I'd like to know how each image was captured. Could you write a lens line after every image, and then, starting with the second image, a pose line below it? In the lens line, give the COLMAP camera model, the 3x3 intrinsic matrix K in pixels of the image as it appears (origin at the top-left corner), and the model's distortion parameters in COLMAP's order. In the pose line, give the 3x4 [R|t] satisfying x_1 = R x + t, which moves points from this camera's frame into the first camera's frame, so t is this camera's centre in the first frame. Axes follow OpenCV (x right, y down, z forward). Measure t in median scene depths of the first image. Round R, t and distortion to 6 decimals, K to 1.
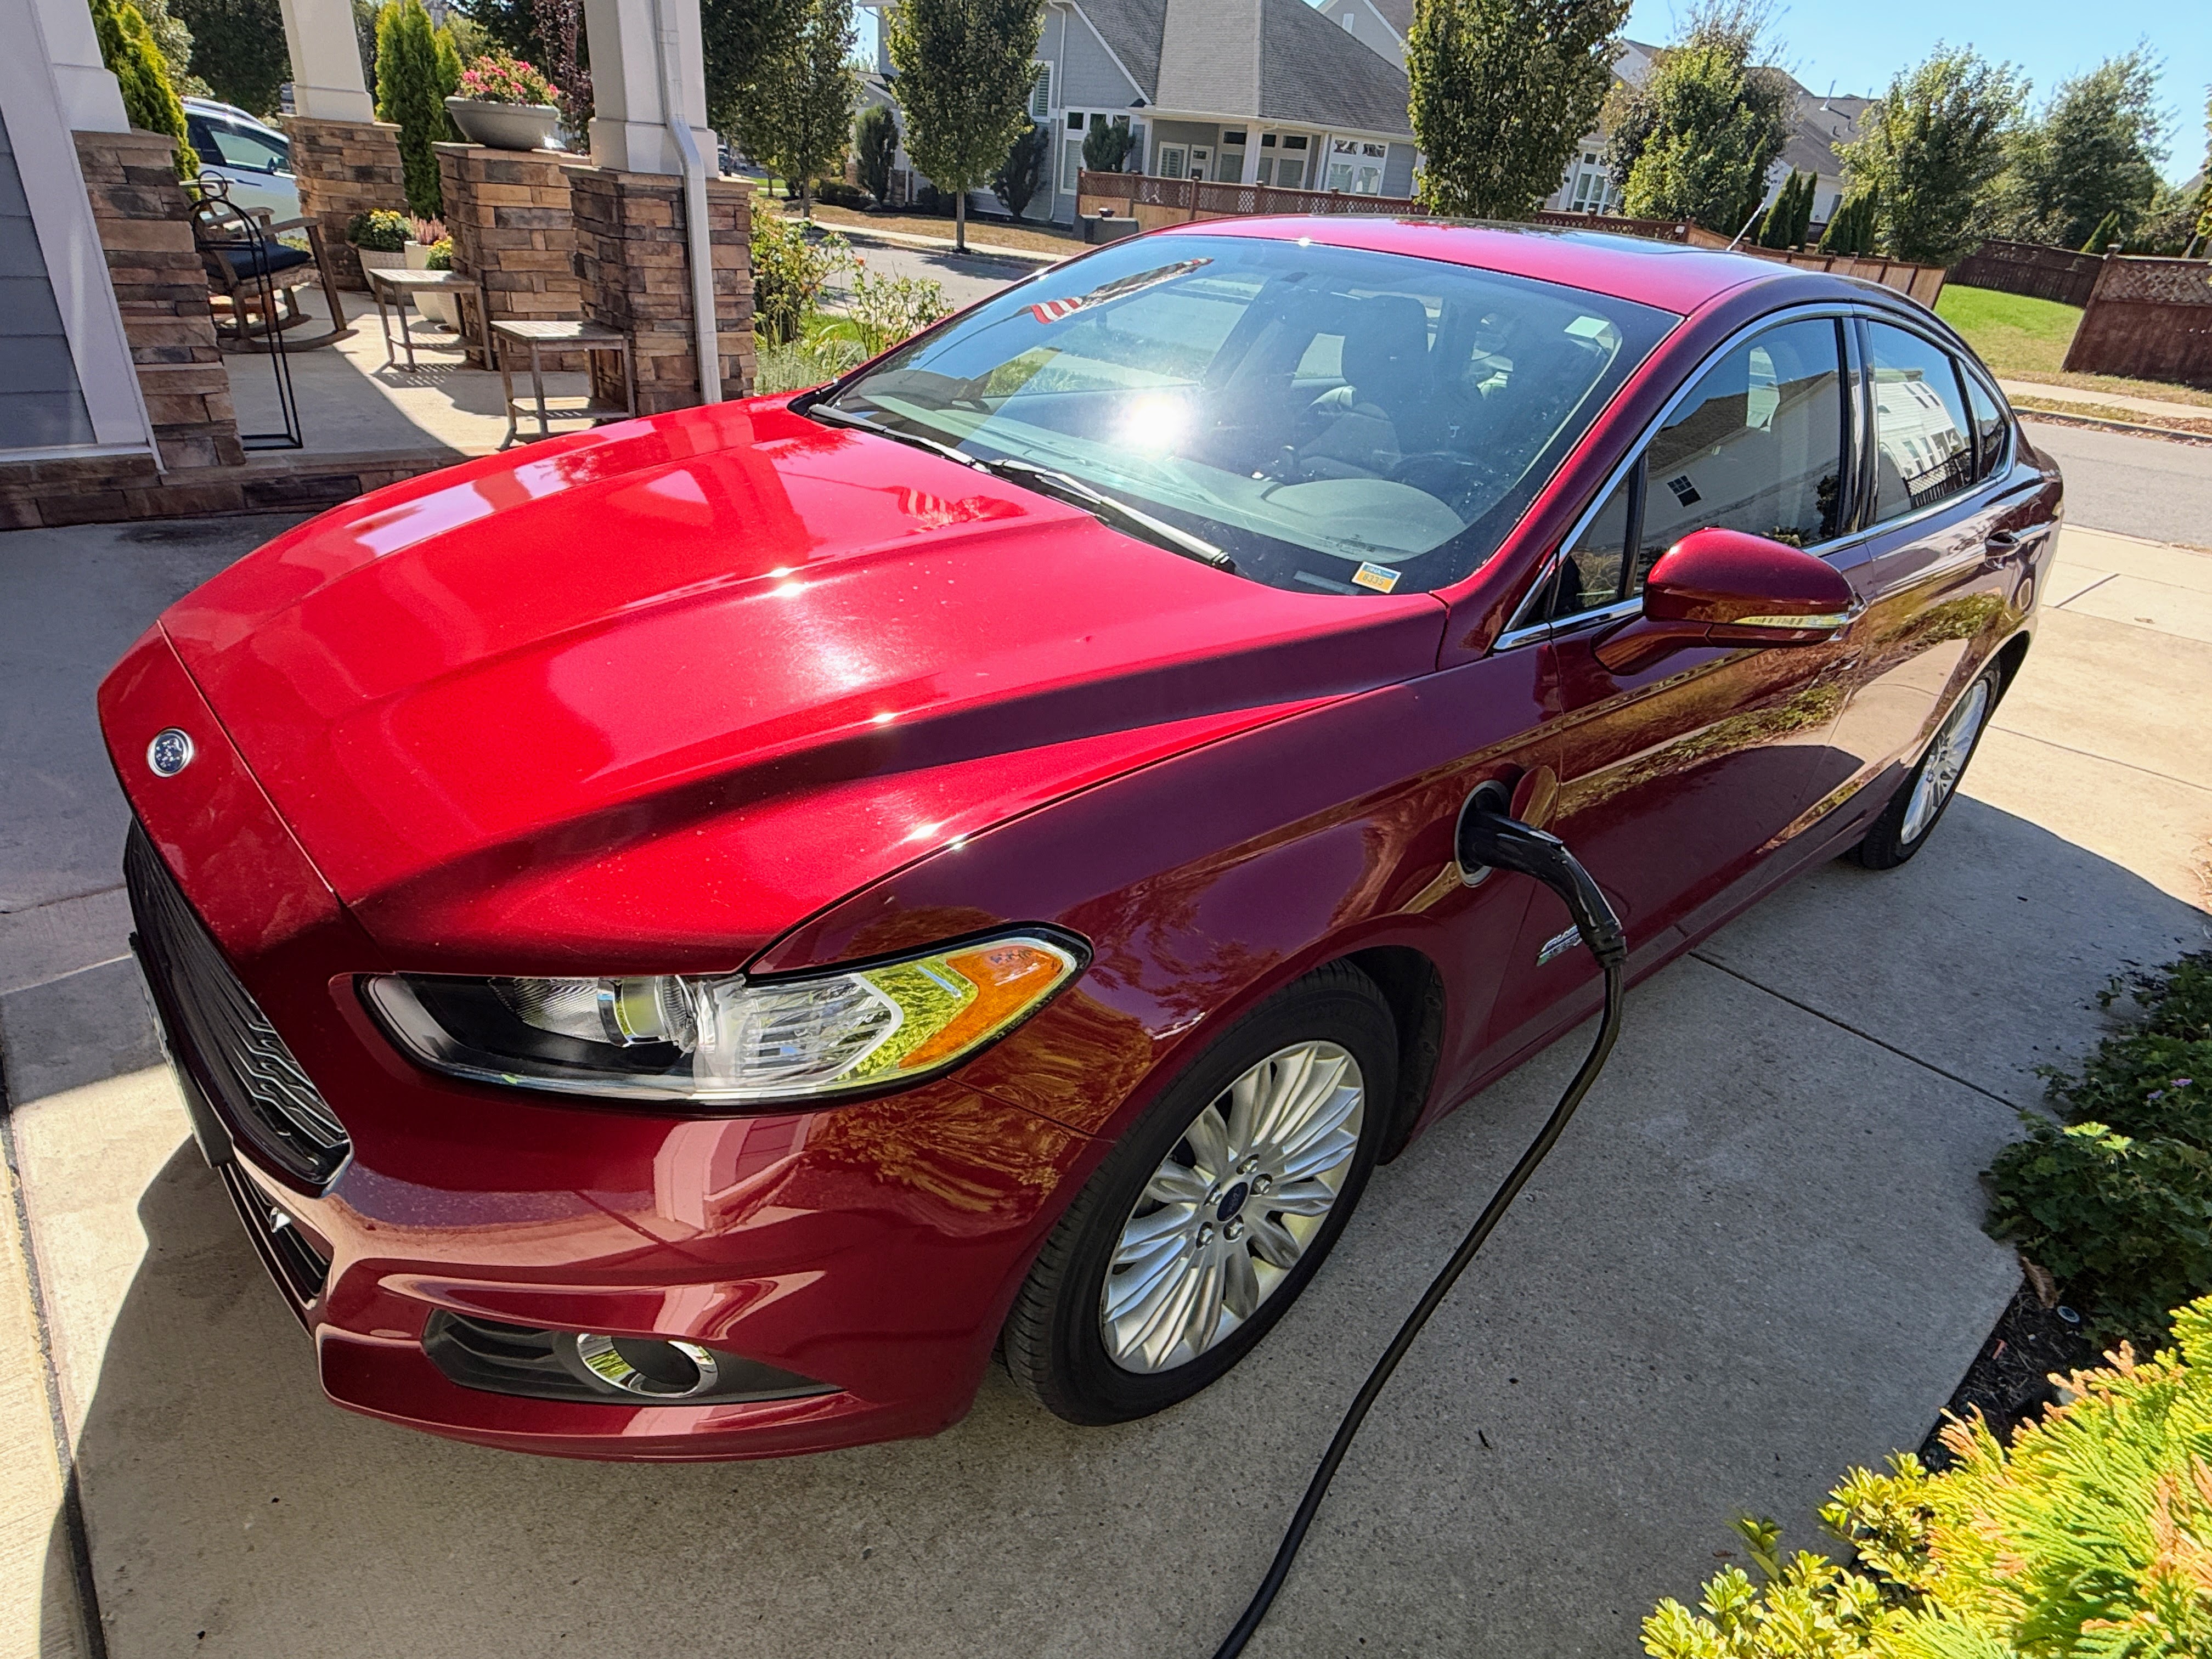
lens RADIAL K [[1239.6, 0, 1106.0], [0, 1239.6, 829.5], [0, 0, 1]] dist [-0.000118, -0.001464]
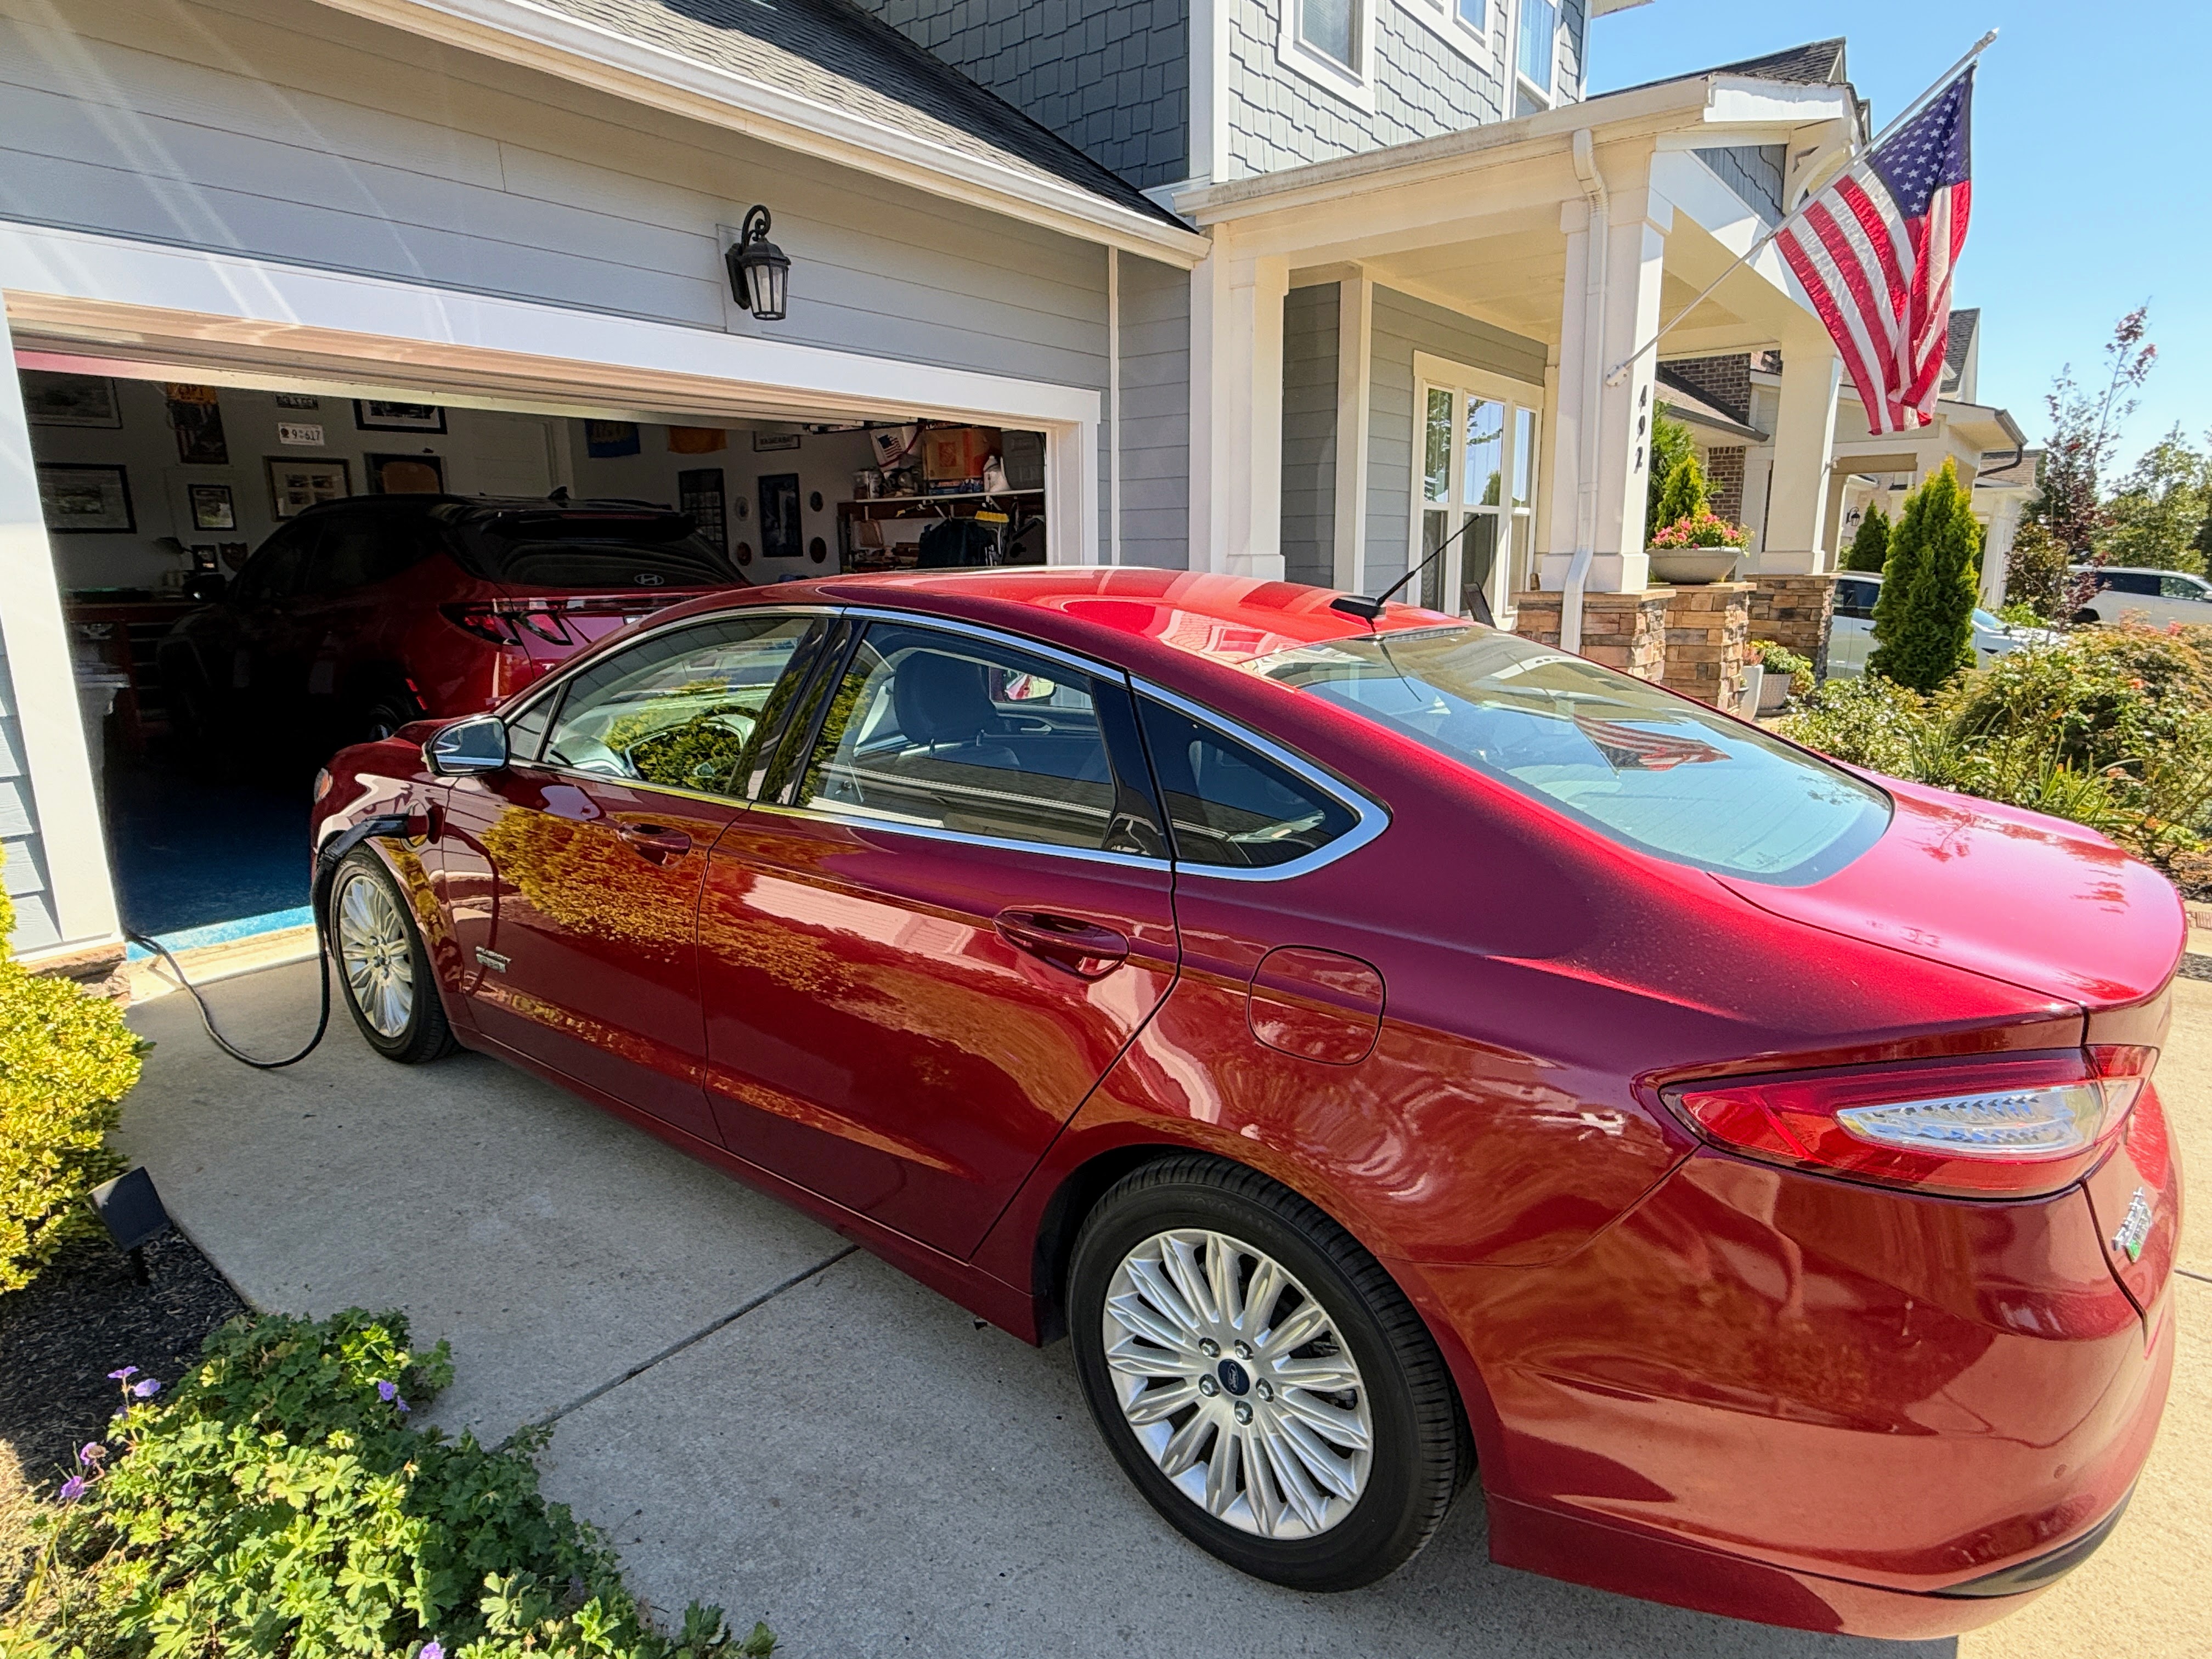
lens RADIAL K [[1239.6, 0, 1106.0], [0, 1239.6, 829.5], [0, 0, 1]] dist [-0.000118, -0.001464]
pose [[0.174612, 0.119994, -0.977298, 0.236557], [-0.441295, 0.896817, 0.031267, -0.053869], [0.880210, 0.425817, 0.209548, 0.147184]]
